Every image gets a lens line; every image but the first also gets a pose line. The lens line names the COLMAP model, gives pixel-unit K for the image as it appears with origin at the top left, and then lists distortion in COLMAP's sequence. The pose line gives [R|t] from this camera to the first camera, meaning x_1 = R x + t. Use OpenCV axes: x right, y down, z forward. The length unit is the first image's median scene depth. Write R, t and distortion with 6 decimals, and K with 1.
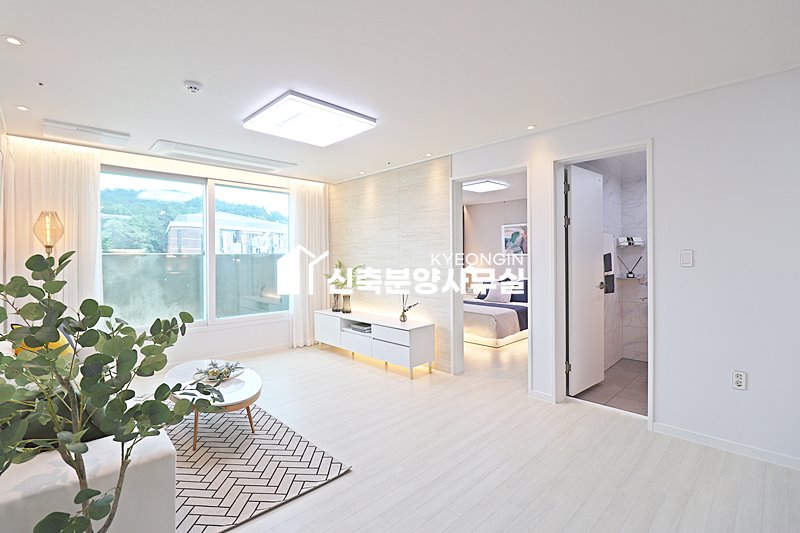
lens RADIAL K [[365.9, 0, 398.9], [0, 365.9, 259.6], [0, 0, 1]] dist [0.012672, -0.011669]
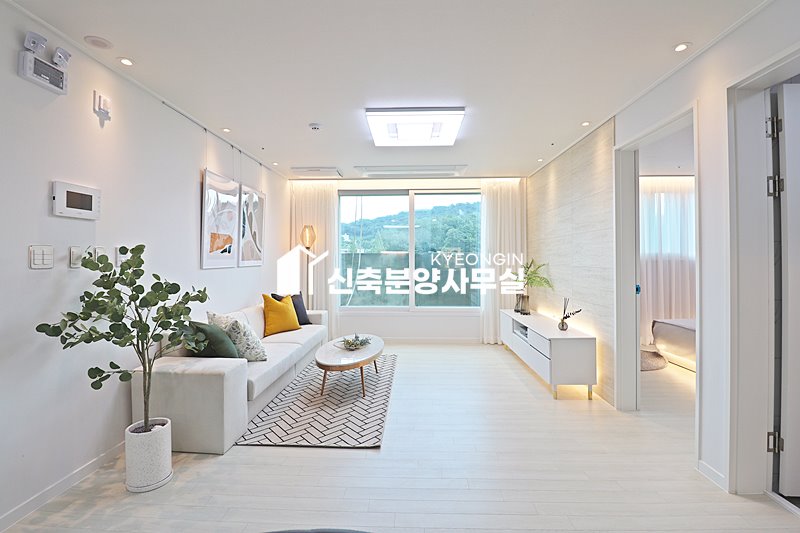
lens RADIAL K [[365.9, 0, 398.9], [0, 365.9, 259.6], [0, 0, 1]] dist [0.012672, -0.011669]
pose [[0.703197, 0.003244, -0.710987, 0.368269], [-0.006660, 0.999976, -0.002024, 0.013190], [0.710964, 0.006159, 0.703202, 0.154065]]
